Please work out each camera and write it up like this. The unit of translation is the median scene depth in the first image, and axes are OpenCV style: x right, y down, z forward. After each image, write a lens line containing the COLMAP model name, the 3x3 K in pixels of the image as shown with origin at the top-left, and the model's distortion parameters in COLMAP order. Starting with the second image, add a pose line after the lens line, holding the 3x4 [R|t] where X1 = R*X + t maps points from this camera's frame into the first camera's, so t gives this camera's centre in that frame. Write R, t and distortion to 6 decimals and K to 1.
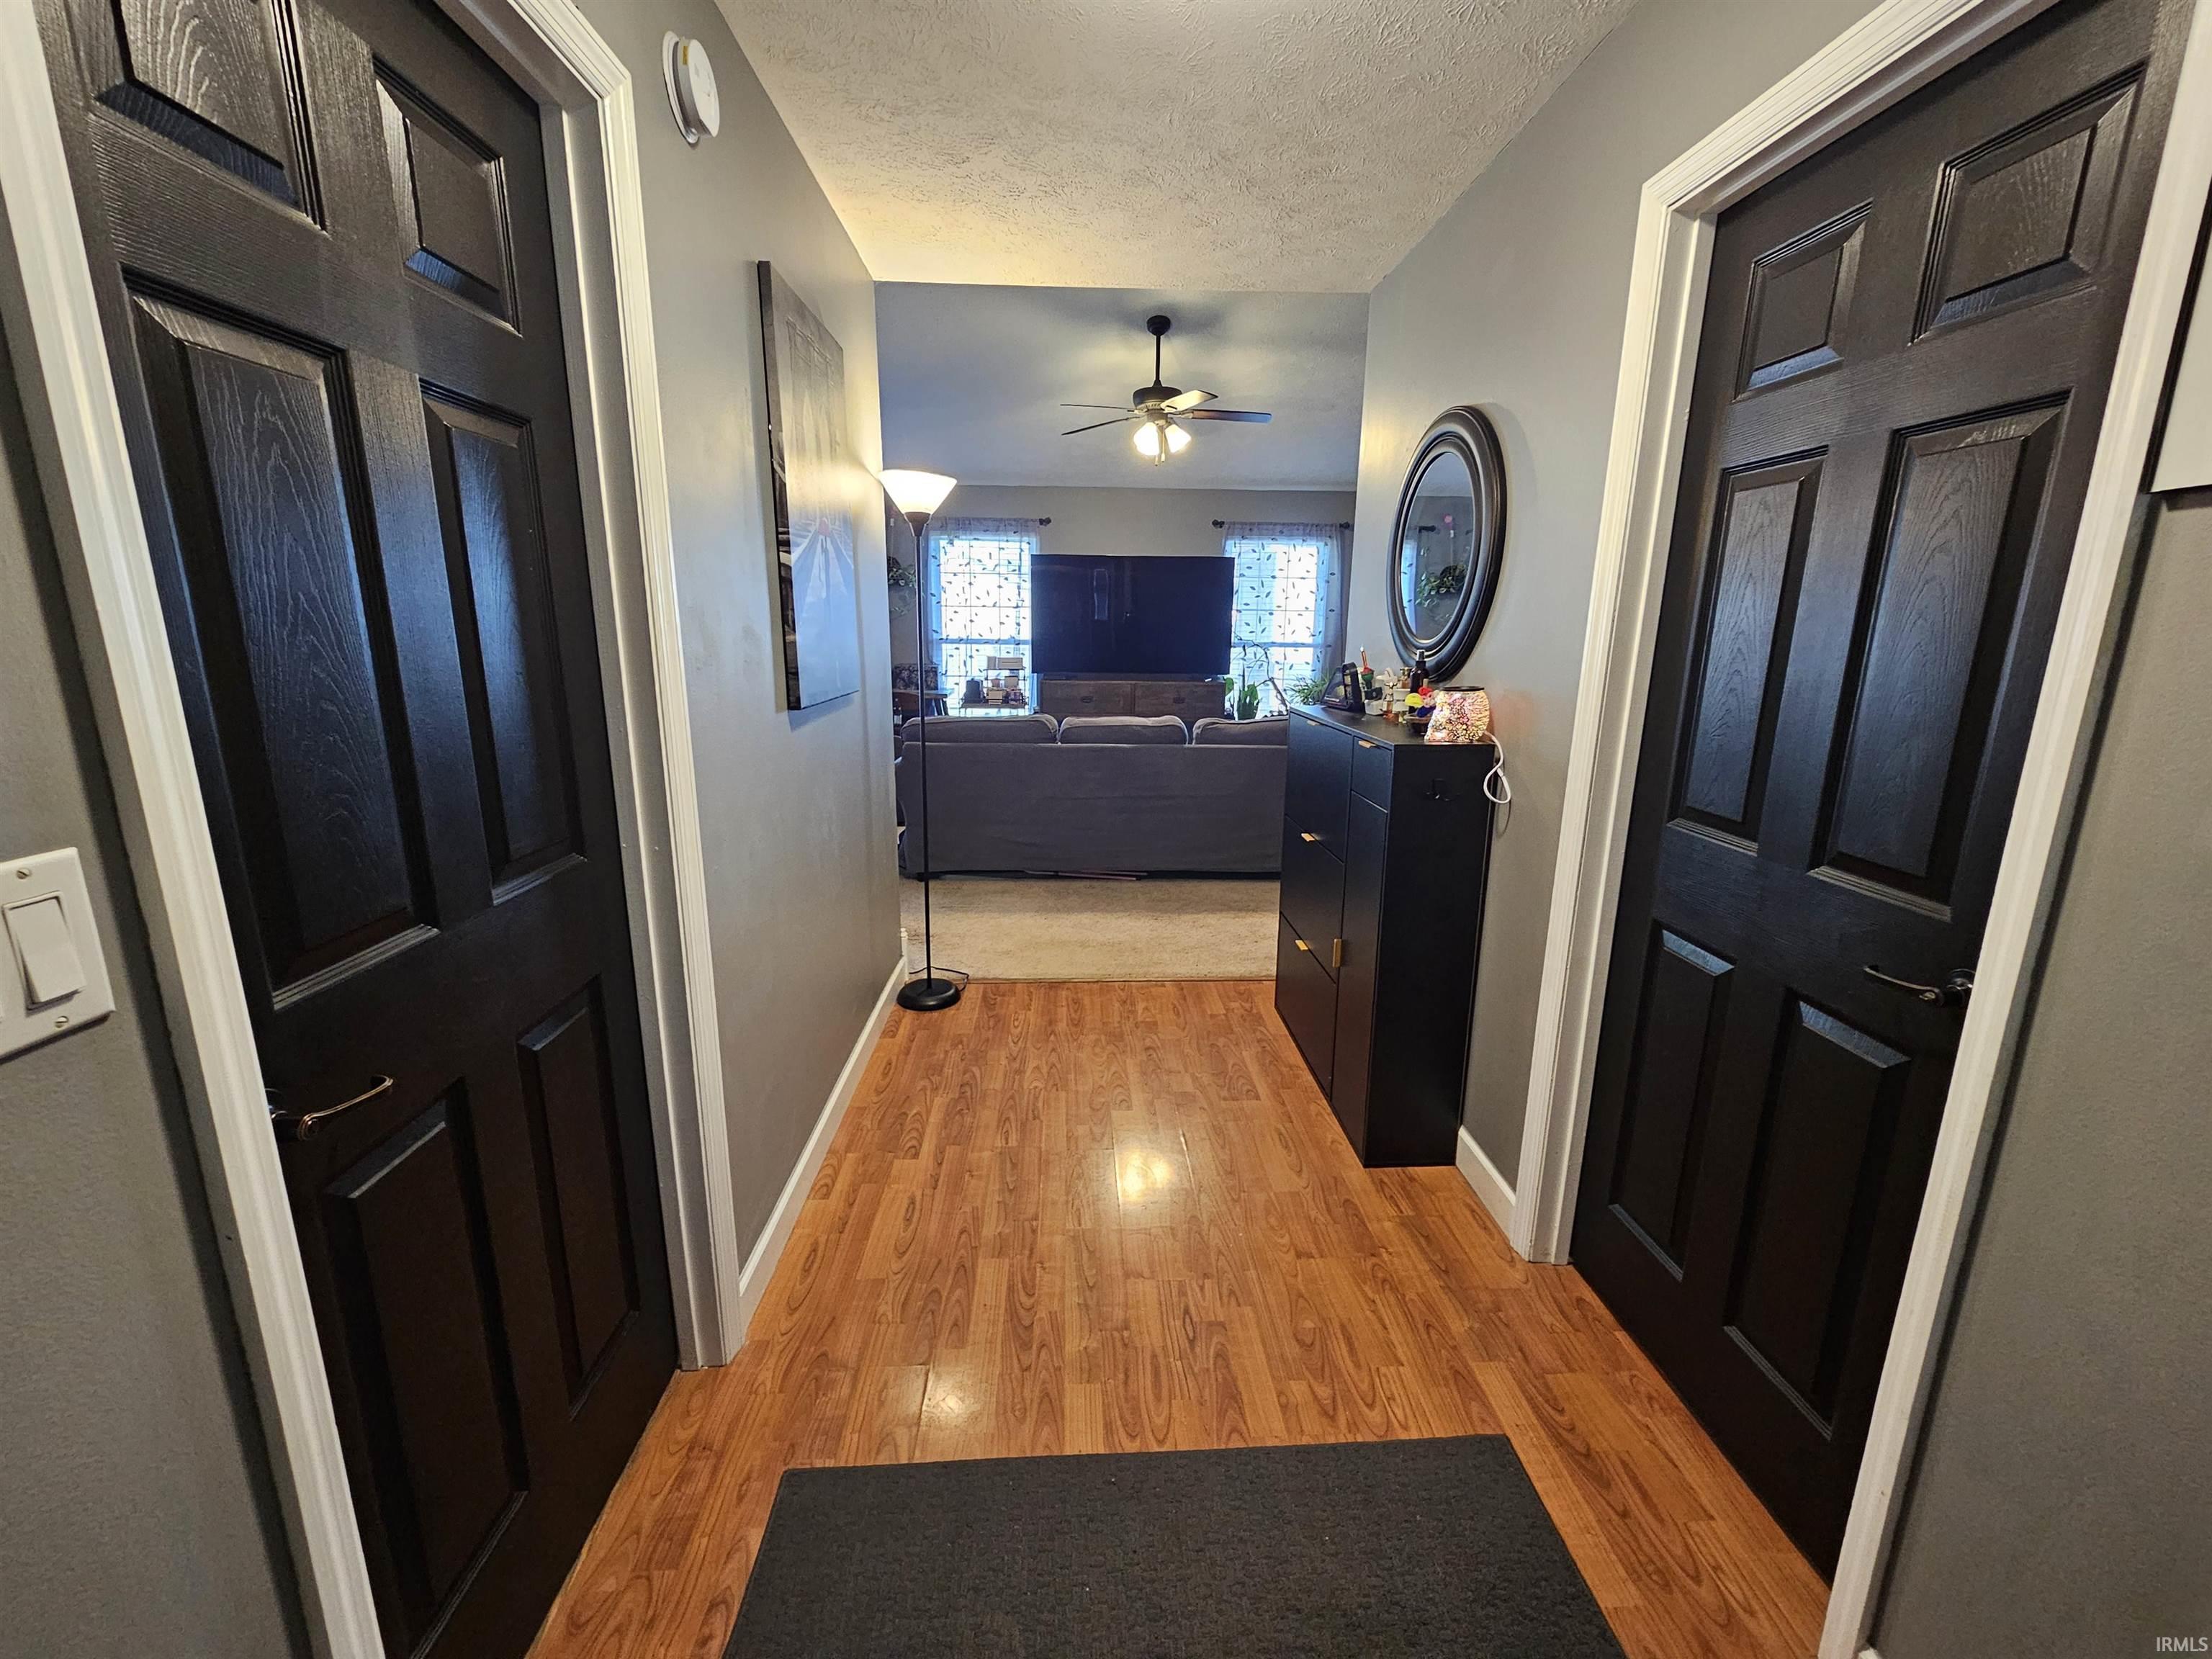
lens RADIAL K [[901.4, 0, 1107.8], [0, 901.4, 826.0], [0, 0, 1]] dist [-0.000047, -0.000009]
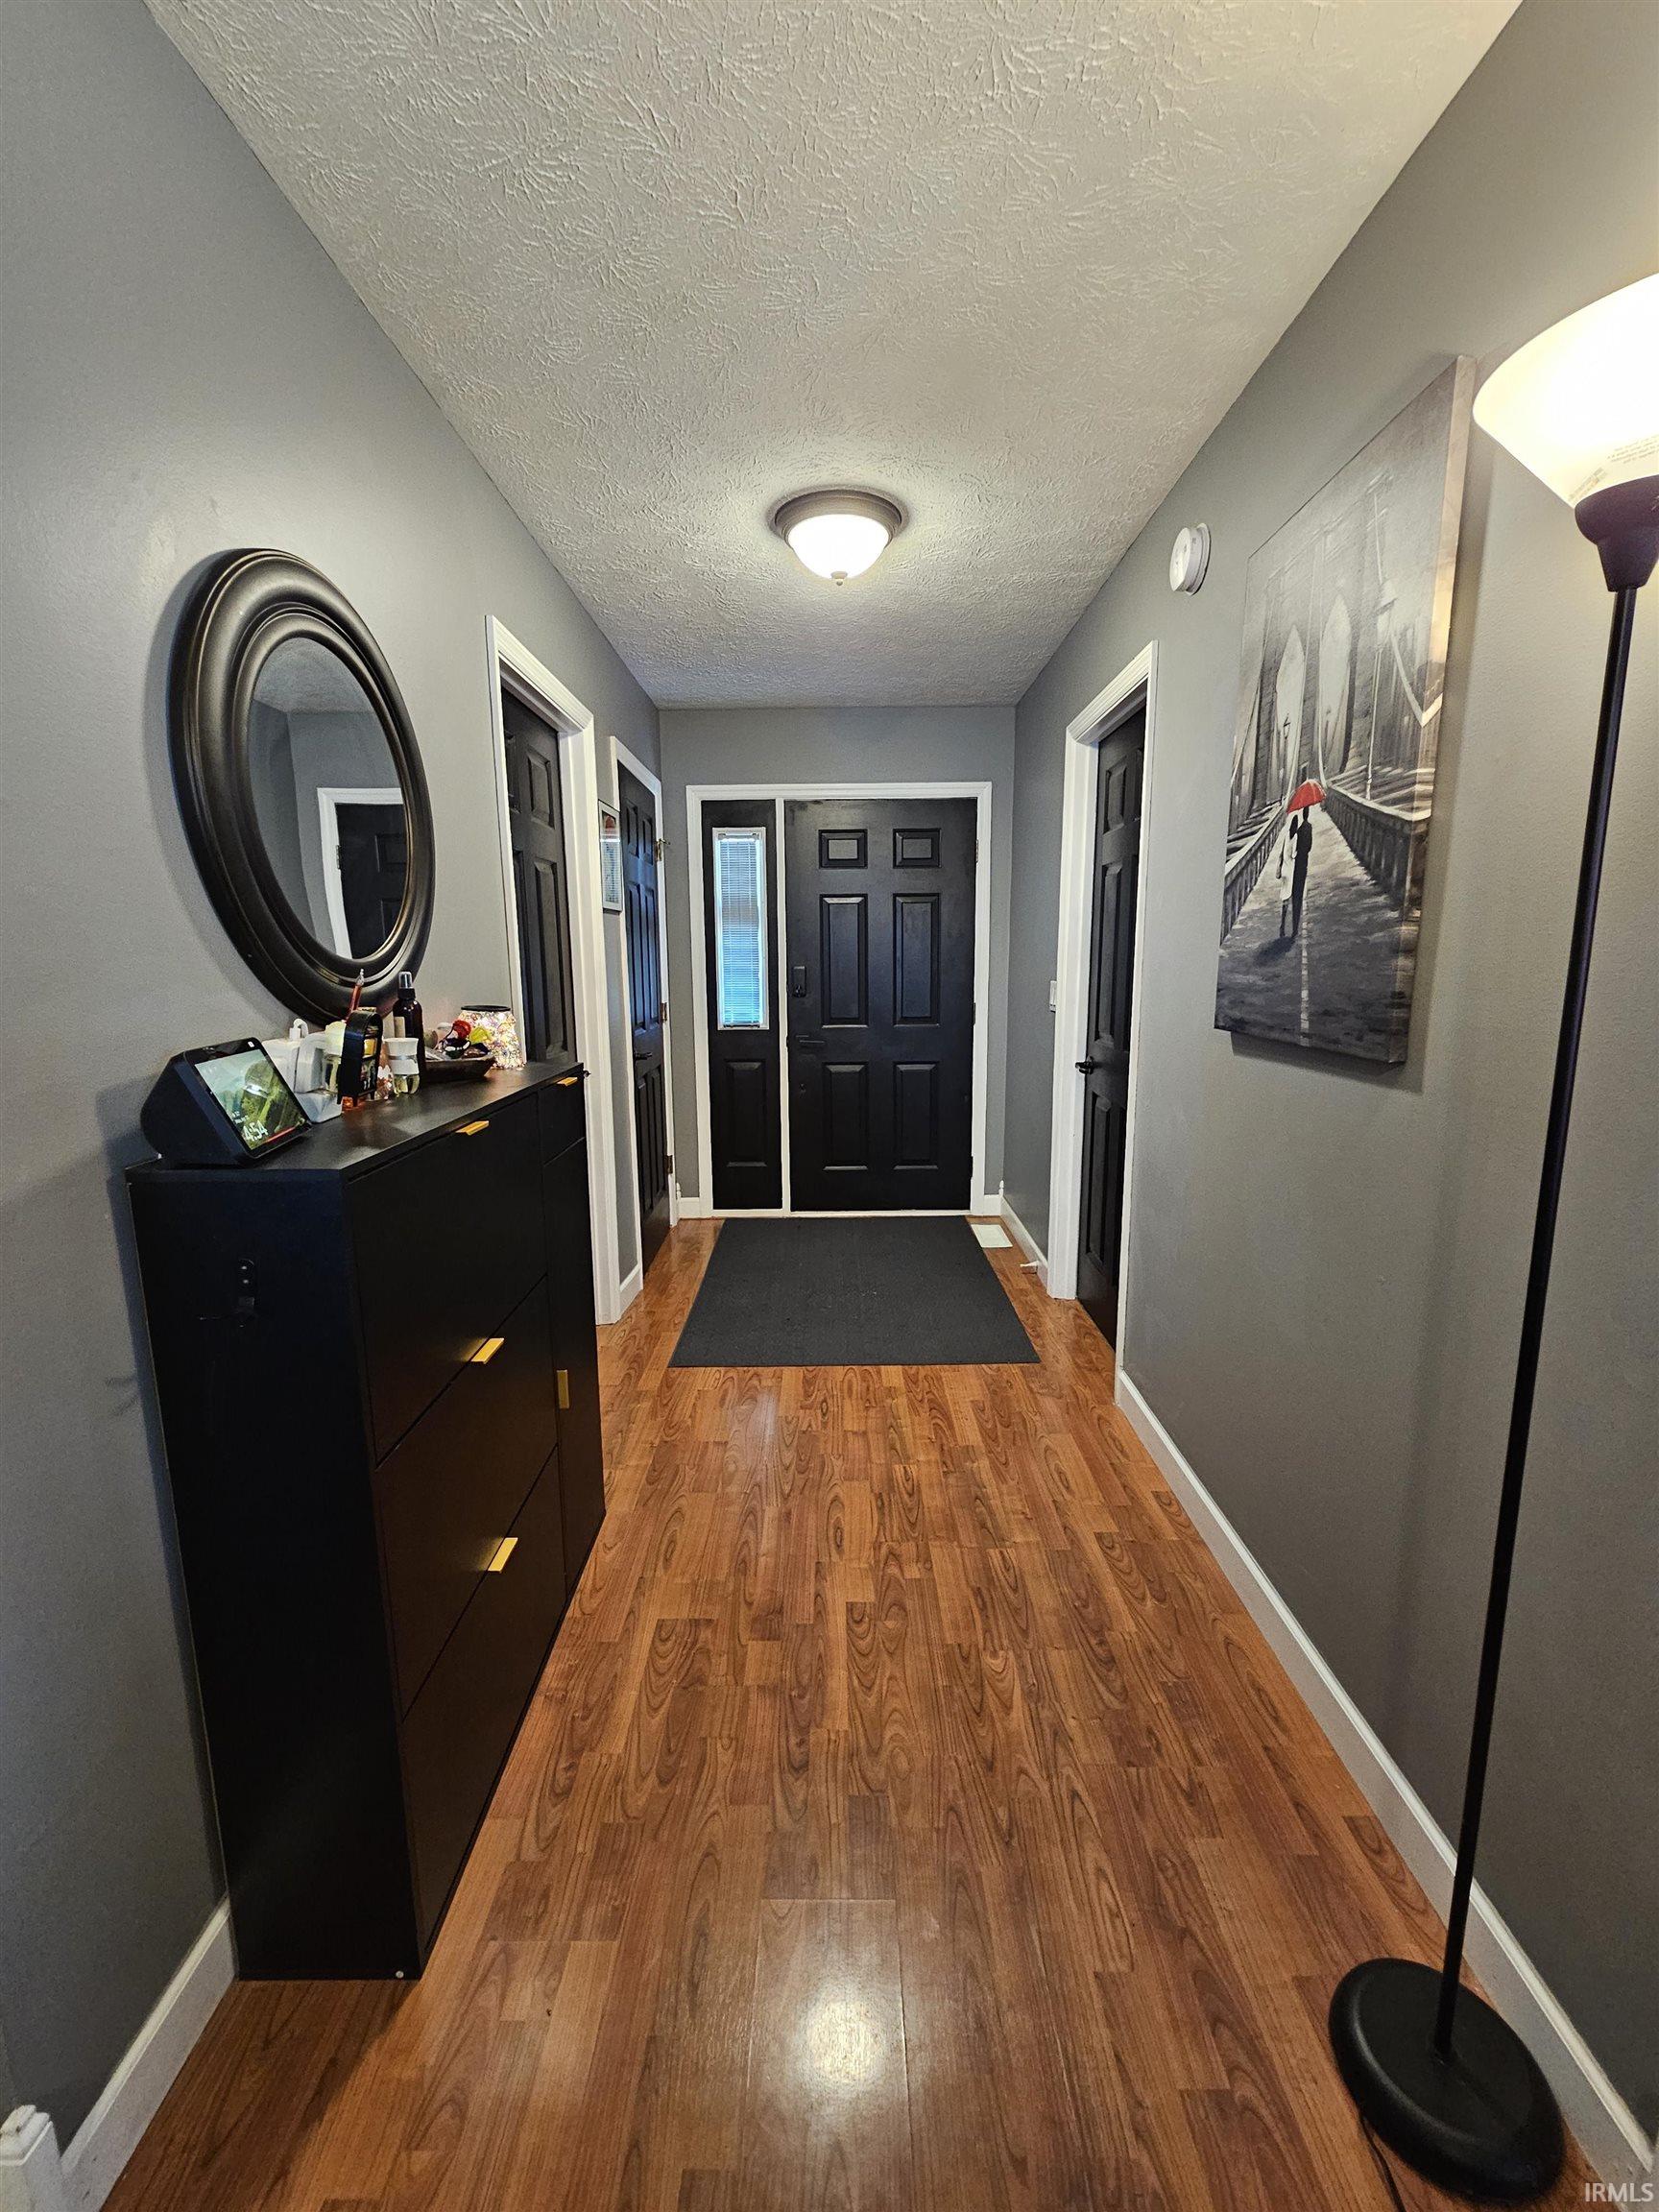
lens RADIAL K [[901.4, 0, 831.1], [0, 901.4, 1107.1], [0, 0, 1]] dist [-0.000047, -0.000009]
pose [[-0.998824, -0.010951, 0.047227, 0.010978], [0.008021, 0.923402, 0.383750, -0.357390], [-0.047812, 0.383678, -0.922229, 1.646043]]
